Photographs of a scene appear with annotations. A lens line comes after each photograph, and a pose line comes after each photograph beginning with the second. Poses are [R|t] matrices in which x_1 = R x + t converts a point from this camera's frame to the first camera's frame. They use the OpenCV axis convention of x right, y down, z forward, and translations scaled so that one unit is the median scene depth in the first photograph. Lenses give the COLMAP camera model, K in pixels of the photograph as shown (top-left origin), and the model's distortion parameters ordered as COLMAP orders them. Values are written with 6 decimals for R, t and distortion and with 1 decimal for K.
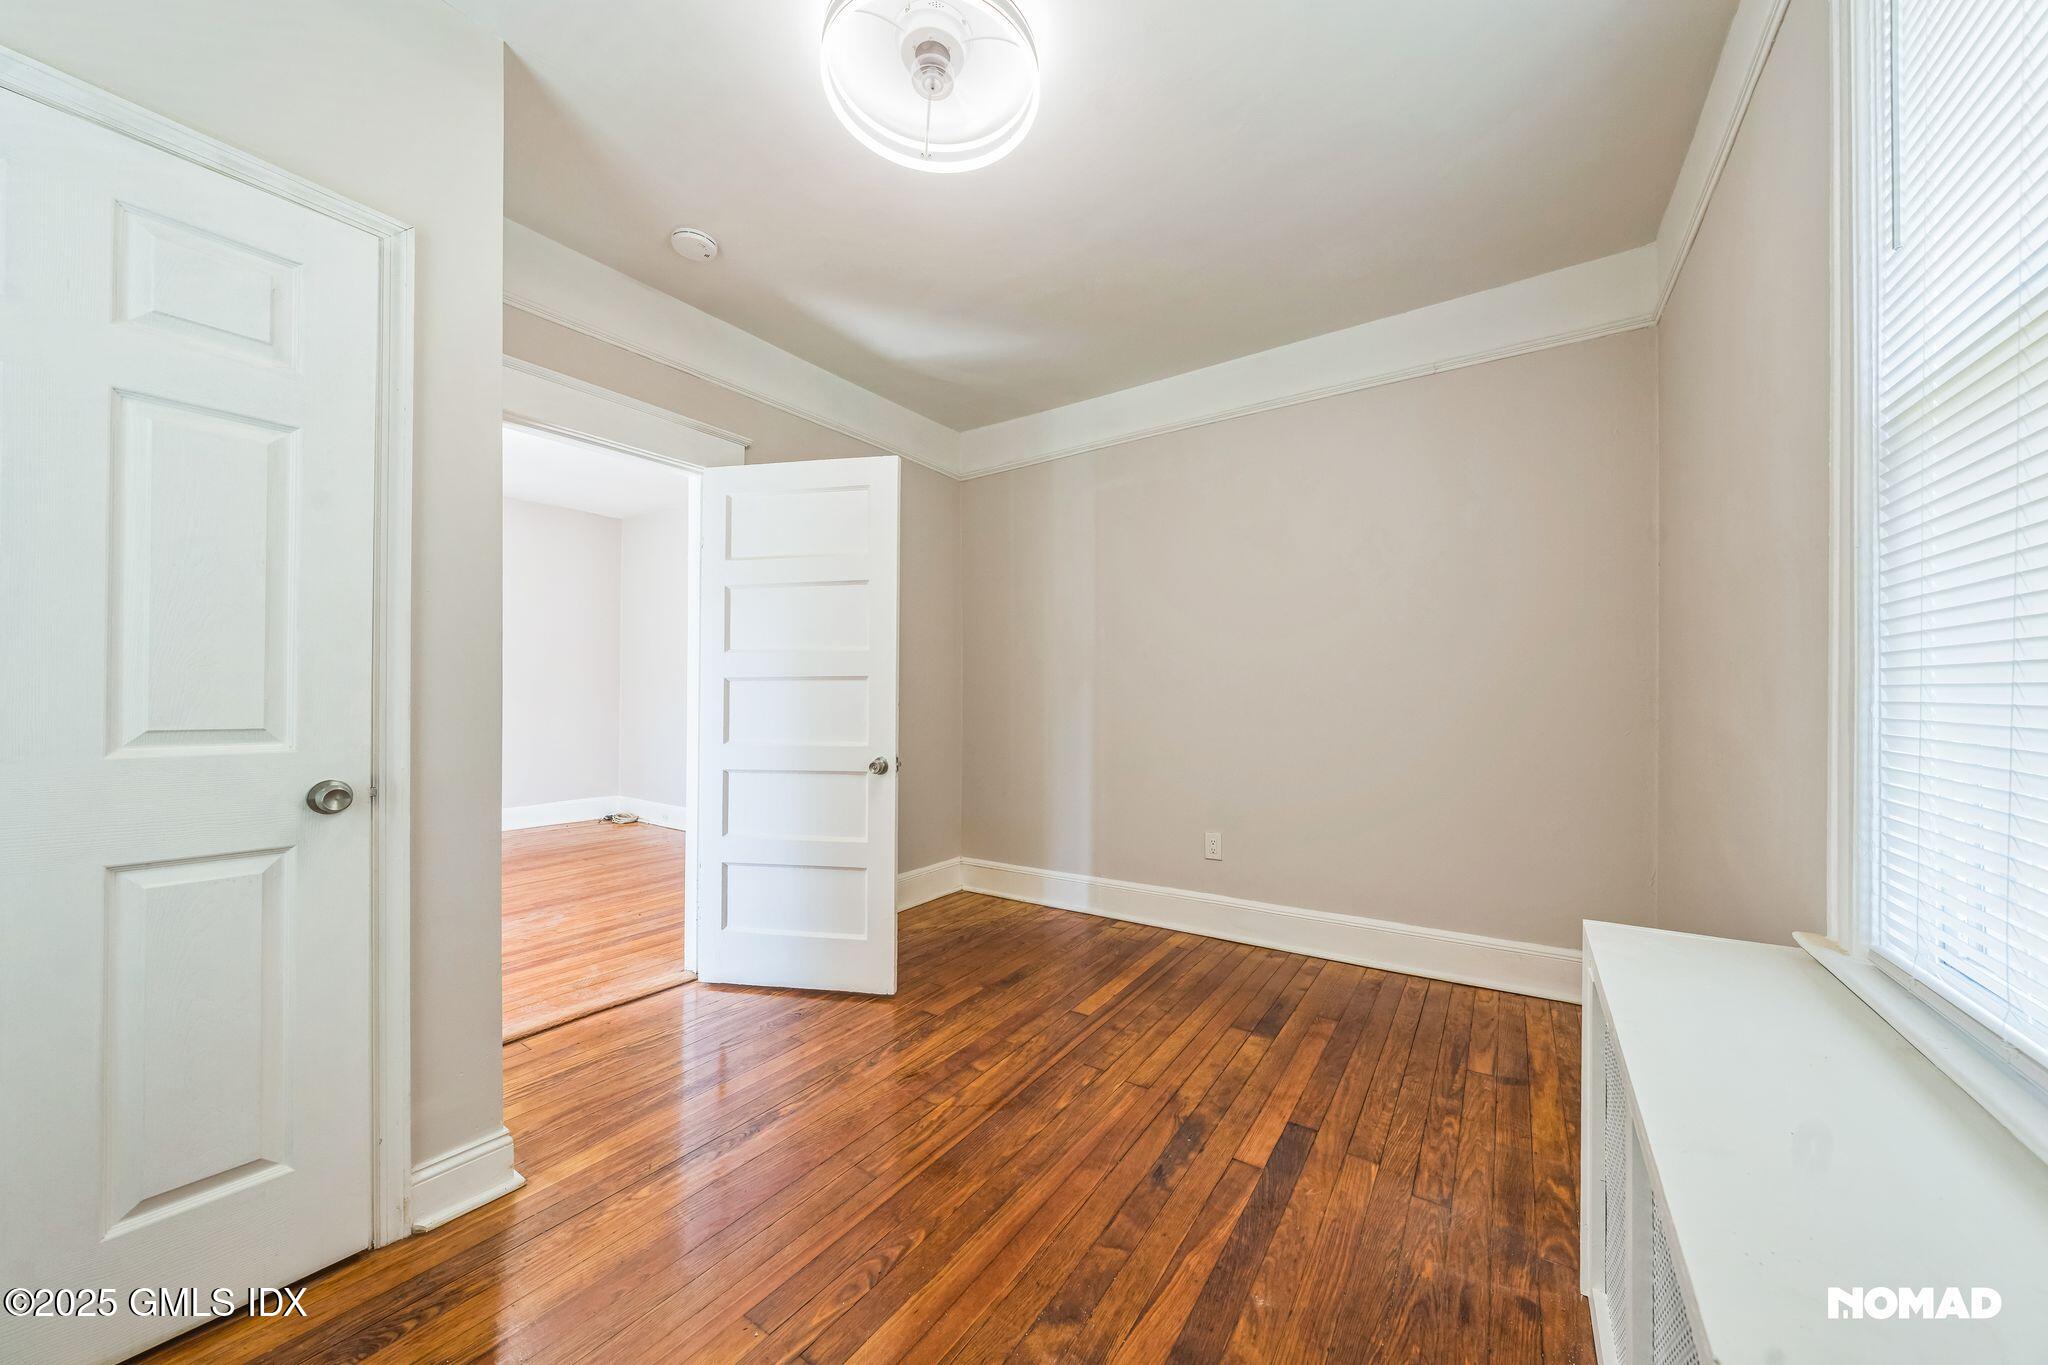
lens RADIAL K [[709.5, 0, 1030.7], [0, 709.5, 700.8], [0, 0, 1]] dist [-0.004391, -0.000150]
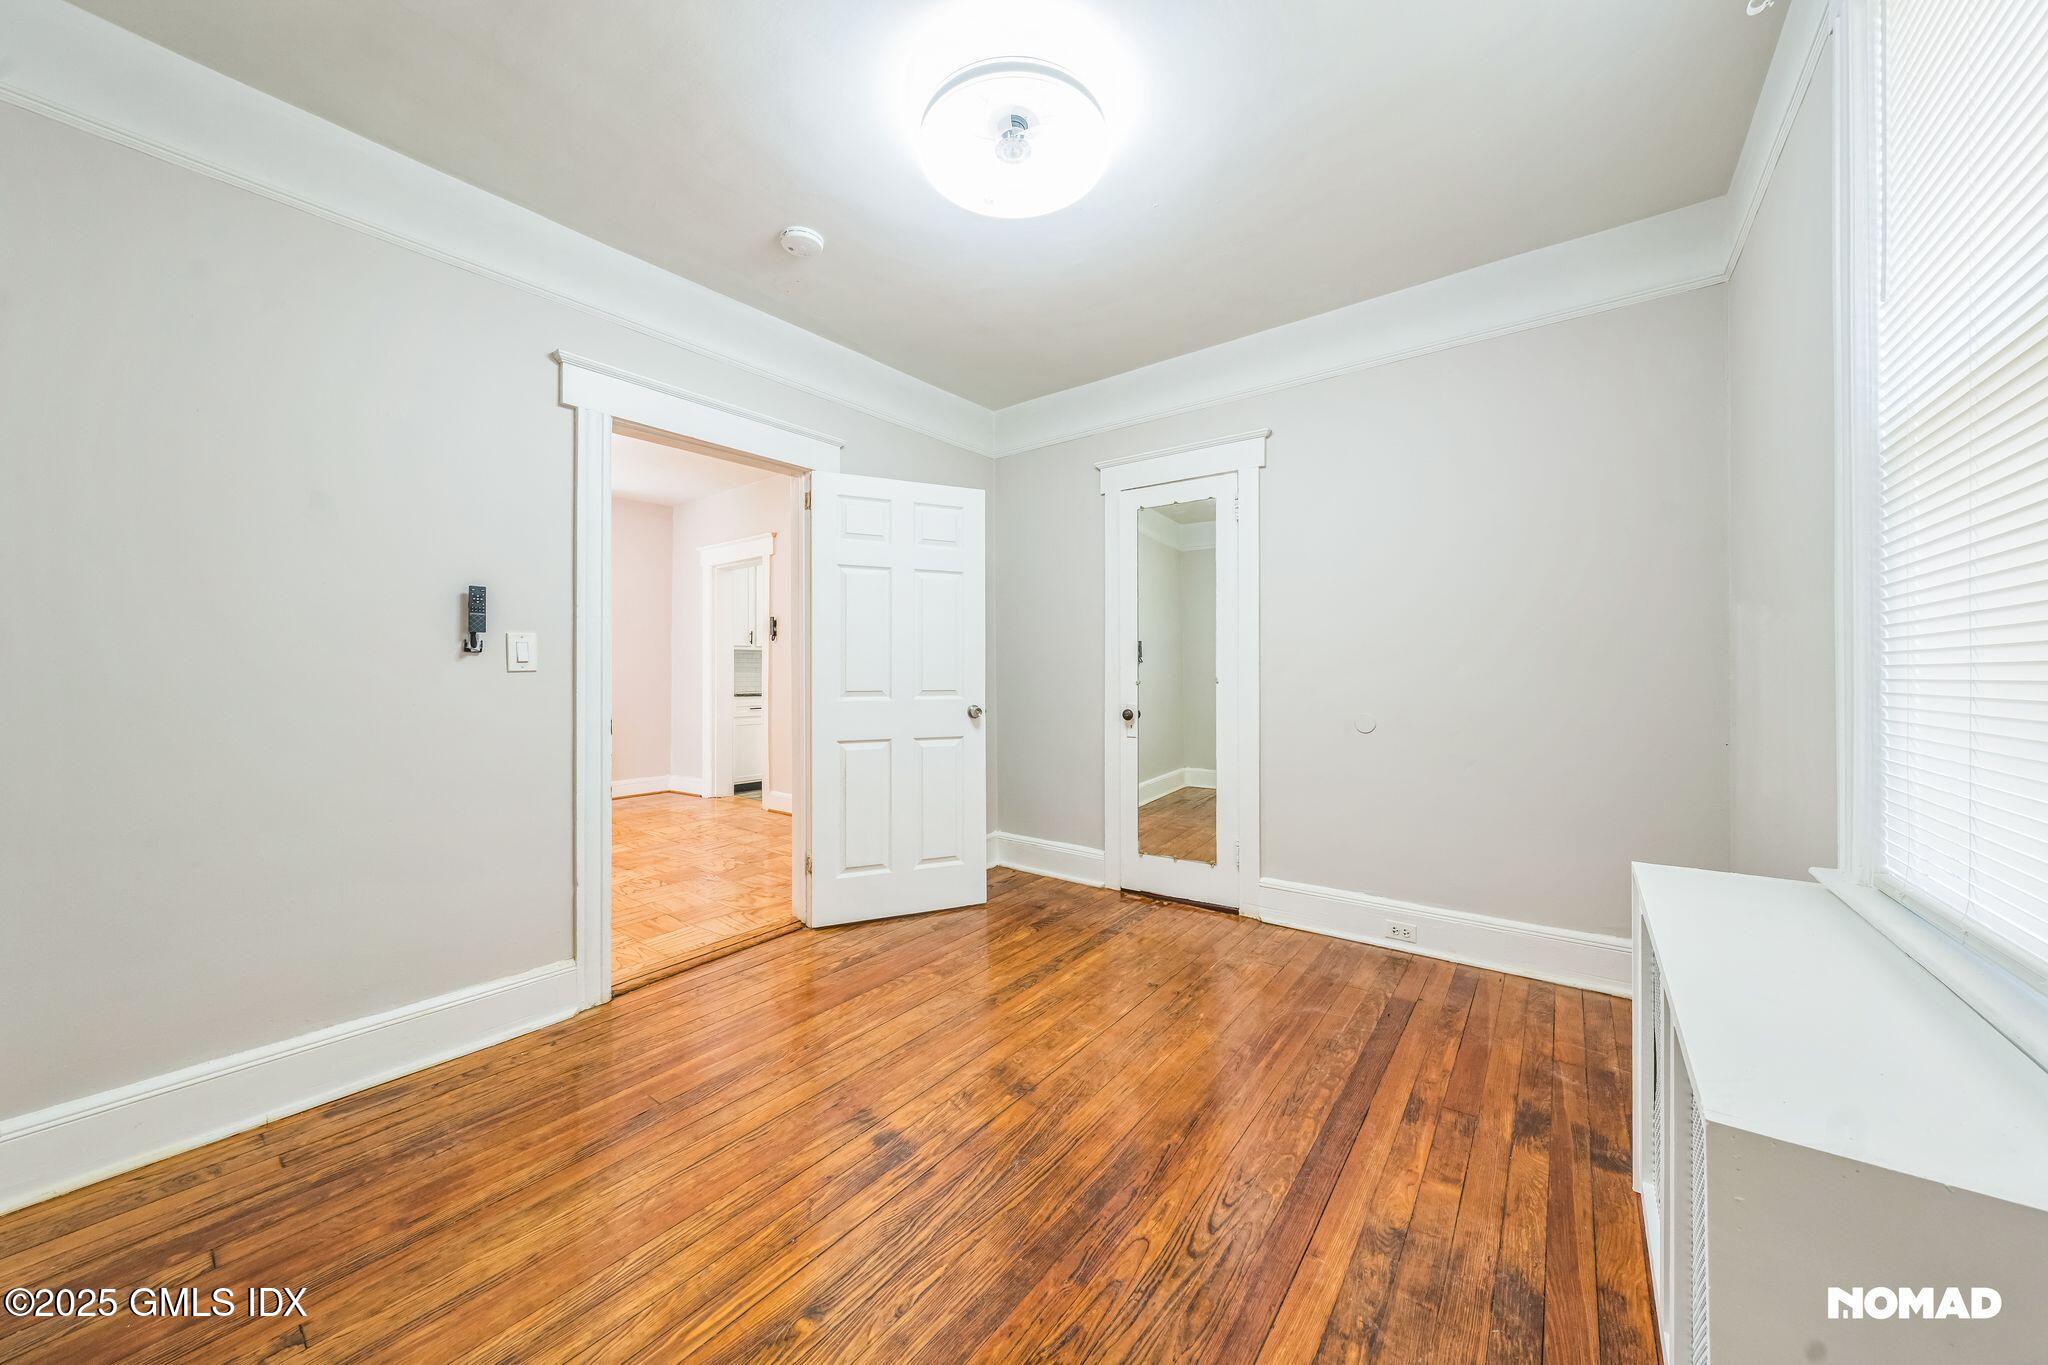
lens RADIAL K [[709.5, 0, 1016.0], [0, 709.5, 661.1], [0, 0, 1]] dist [-0.004391, -0.000150]
pose [[0.997850, -0.001125, -0.065529, -0.157329], [-0.000312, 0.999760, -0.021909, -0.000203], [0.065538, 0.021882, 0.997610, -0.234990]]
